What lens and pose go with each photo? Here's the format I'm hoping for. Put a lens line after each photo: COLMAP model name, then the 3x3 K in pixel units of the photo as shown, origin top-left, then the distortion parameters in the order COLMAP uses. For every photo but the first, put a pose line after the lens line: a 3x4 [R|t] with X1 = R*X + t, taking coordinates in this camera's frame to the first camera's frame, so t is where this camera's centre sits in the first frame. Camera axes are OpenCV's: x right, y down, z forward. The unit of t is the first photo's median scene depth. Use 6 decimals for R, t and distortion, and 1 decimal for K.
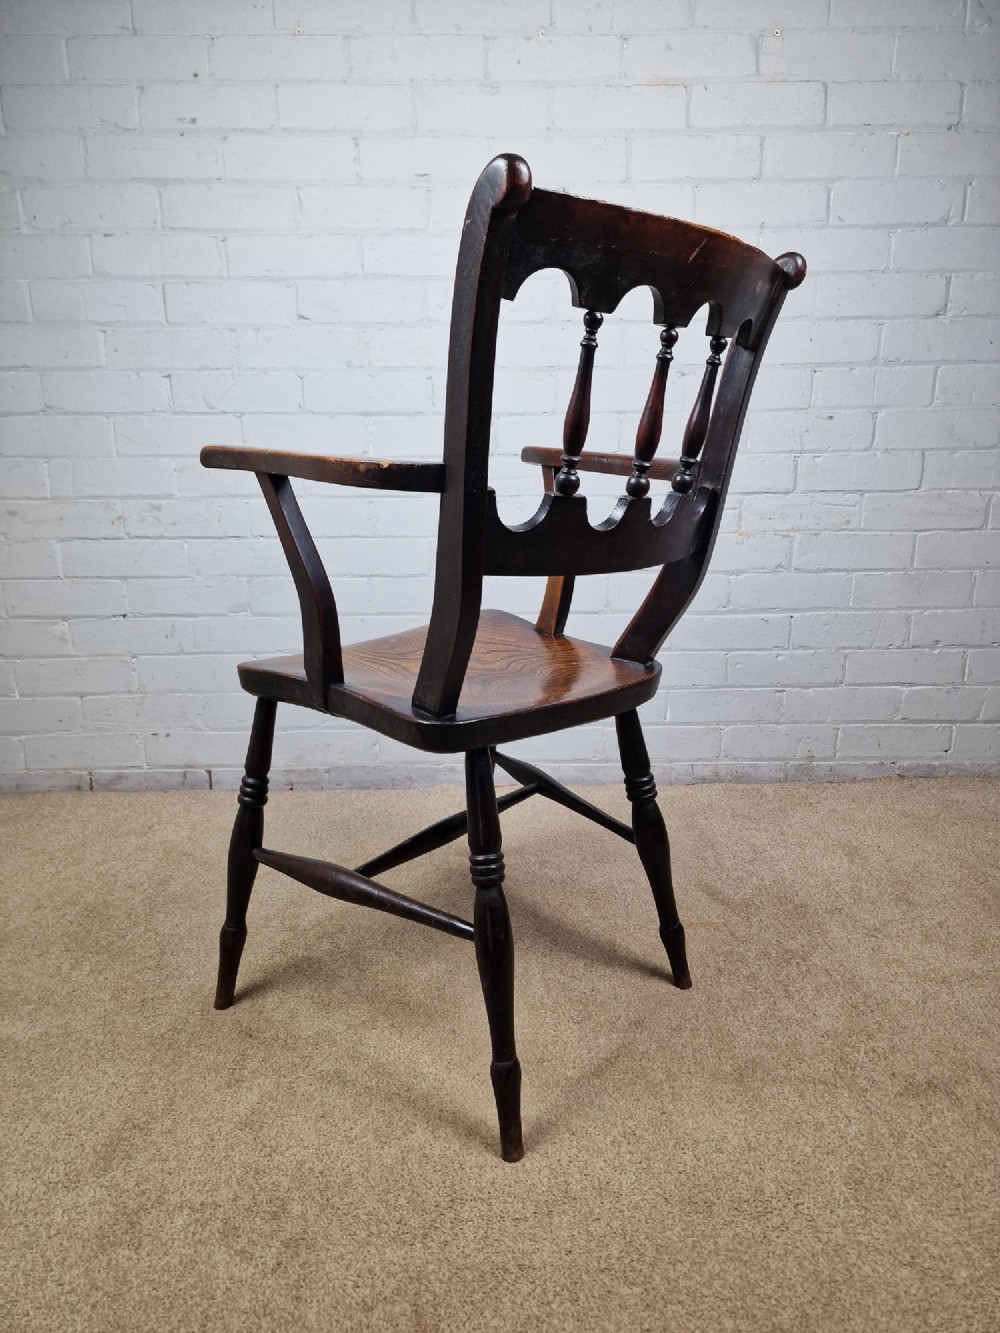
lens RADIAL K [[871.8, 0, 494.3], [0, 871.8, 659.4], [0, 0, 1]] dist [0.072005, -0.056368]
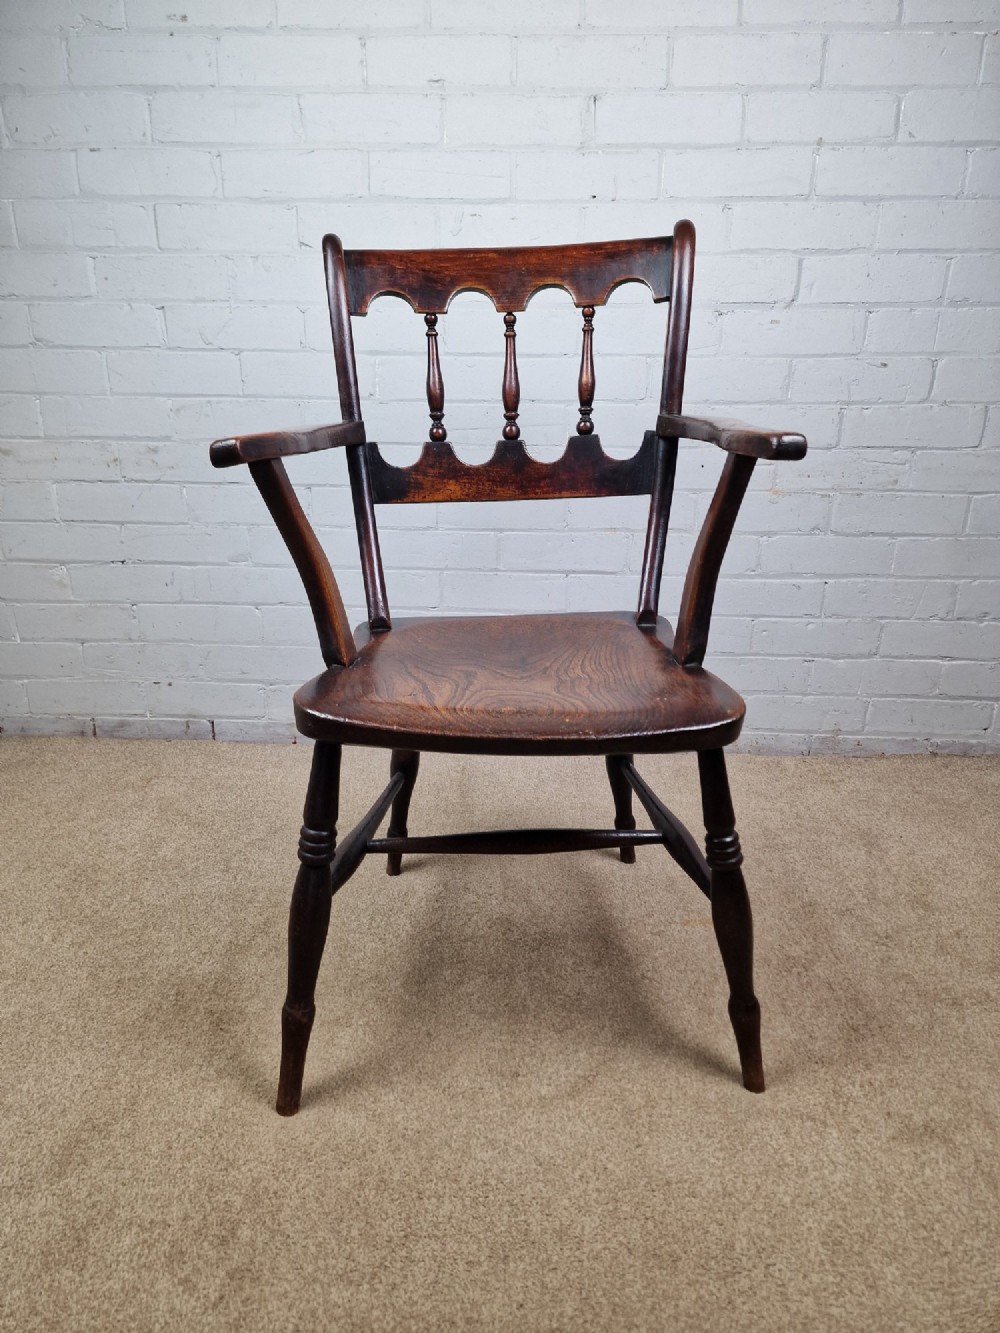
lens RADIAL K [[870.2, 0, 492.2], [0, 870.2, 653.4], [0, 0, 1]] dist [0.073633, -0.055171]
pose [[0.998250, 0.033820, -0.048503, 0.038809], [-0.028969, 0.994819, 0.097444, -0.062660], [0.051547, -0.095869, 0.994058, 0.058823]]
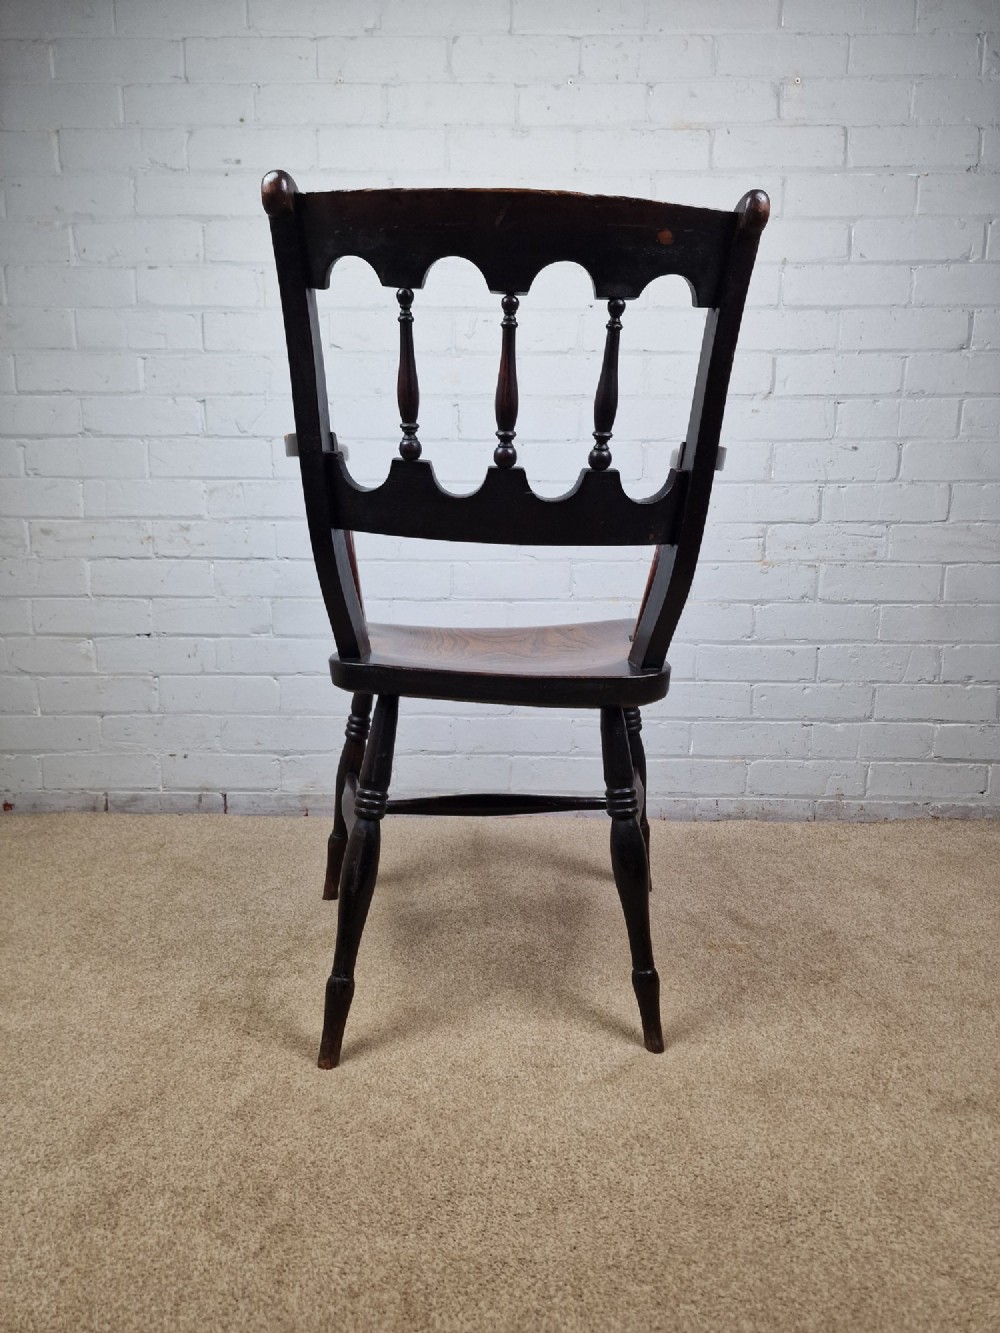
lens RADIAL K [[871.5, 0, 495.6], [0, 871.5, 669.5], [0, 0, 1]] dist [0.070664, -0.055855]
pose [[0.999342, 0.018479, -0.031226, 0.010407], [-0.021060, 0.996205, -0.084448, 0.074987], [0.029547, 0.085050, 0.995938, 0.014190]]
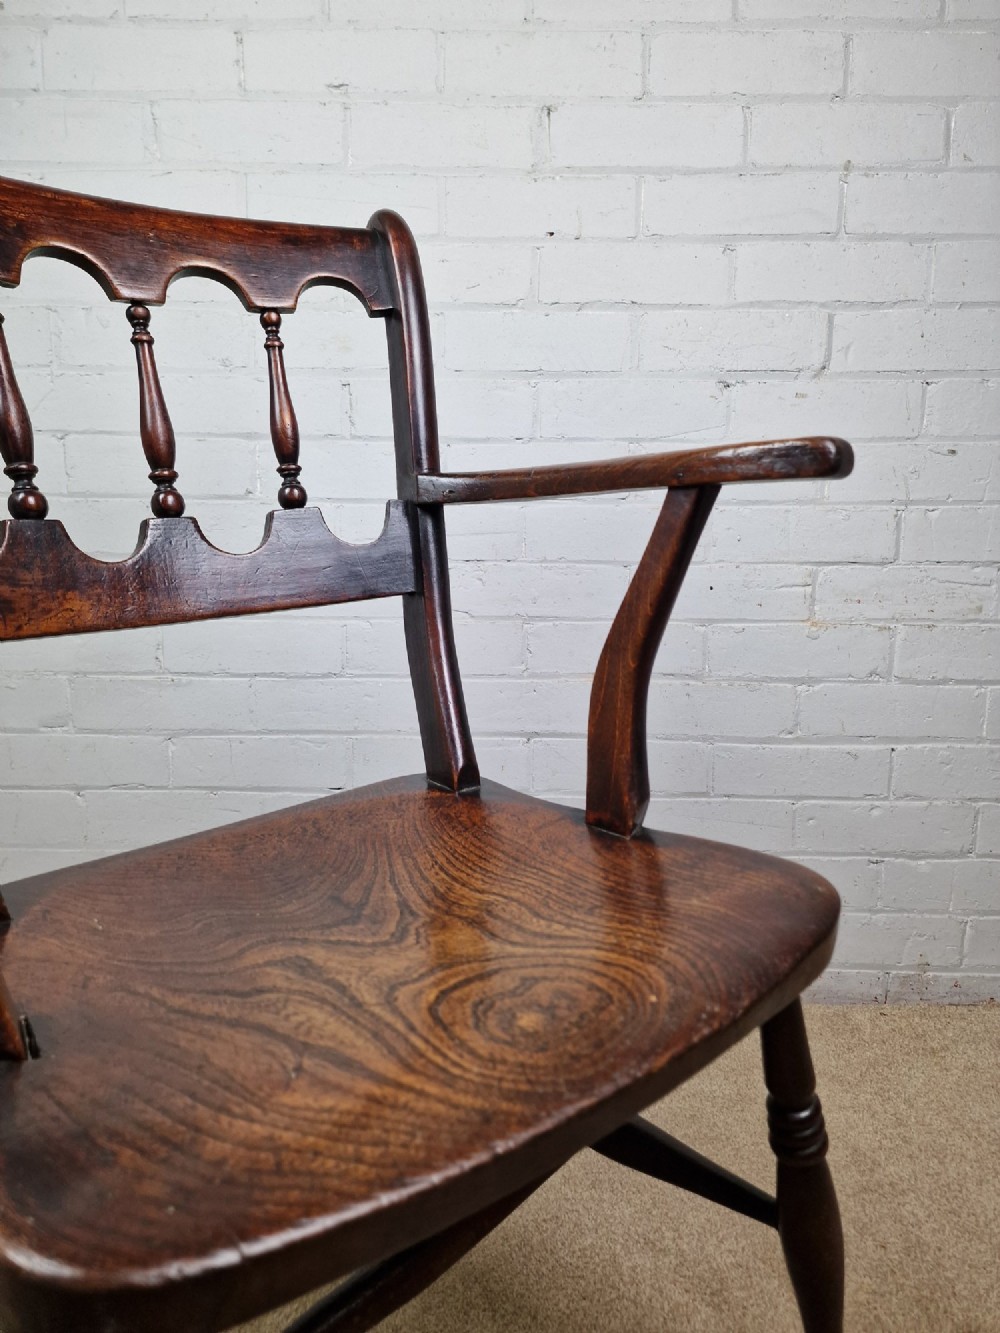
lens RADIAL K [[871.8, 0, 494.3], [0, 871.8, 659.4], [0, 0, 1]] dist [0.072005, -0.056368]
pose [[0.999637, 0.018299, -0.019749, 0.059670], [-0.019985, 0.995843, -0.088862, -0.058772], [0.018041, 0.089225, 0.995848, 0.378616]]
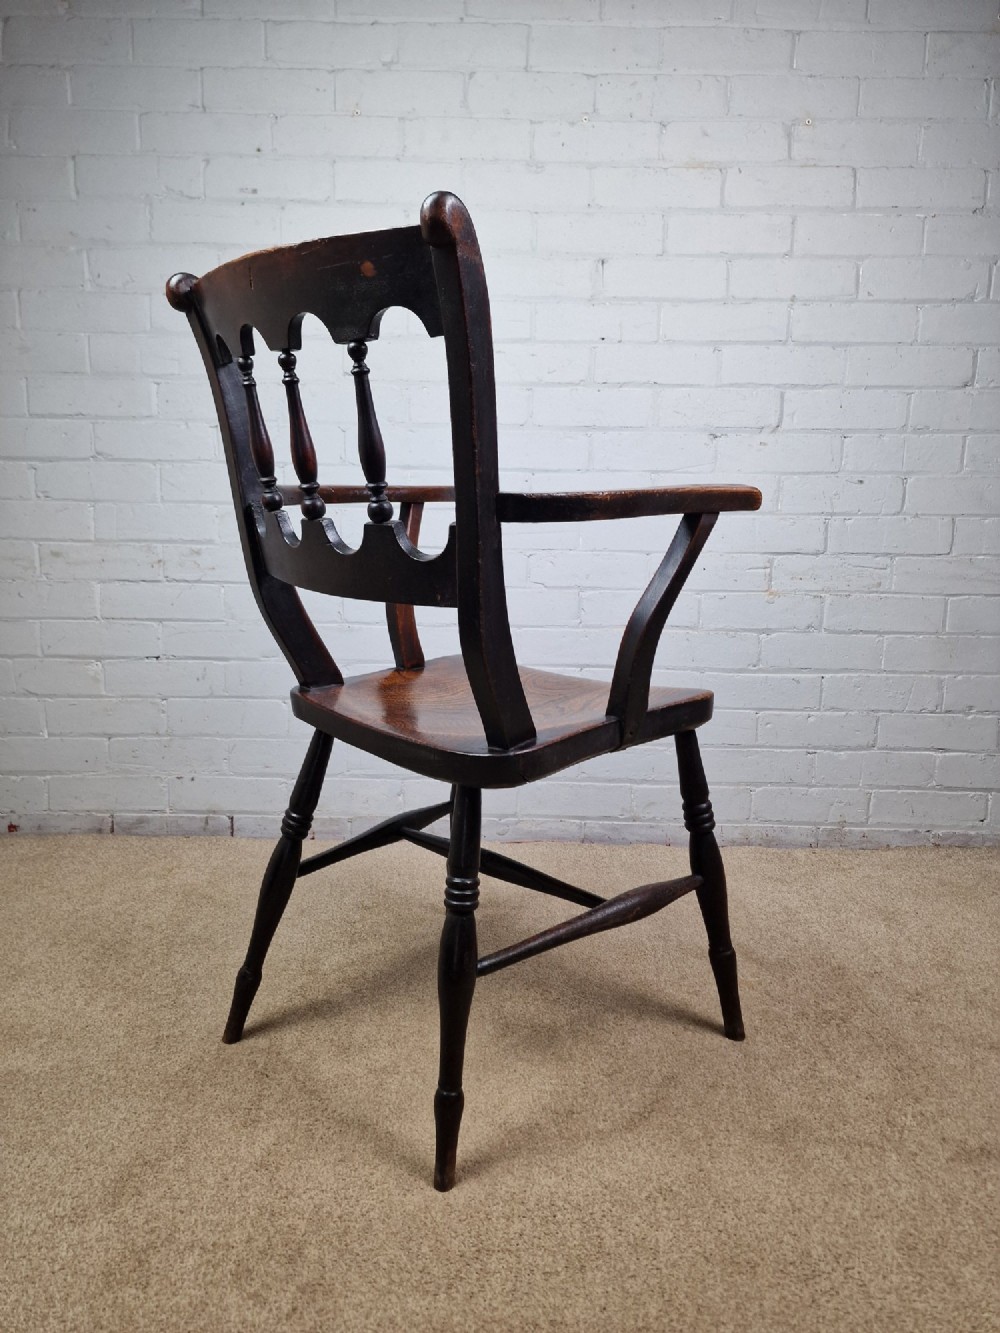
lens RADIAL K [[871.4, 0, 498.5], [0, 871.4, 662.4], [0, 0, 1]] dist [0.070022, -0.053628]
pose [[0.999499, 0.027731, -0.015278, -0.015717], [-0.028992, 0.995547, -0.089693, 0.039278], [0.012722, 0.090091, 0.995852, 0.003249]]
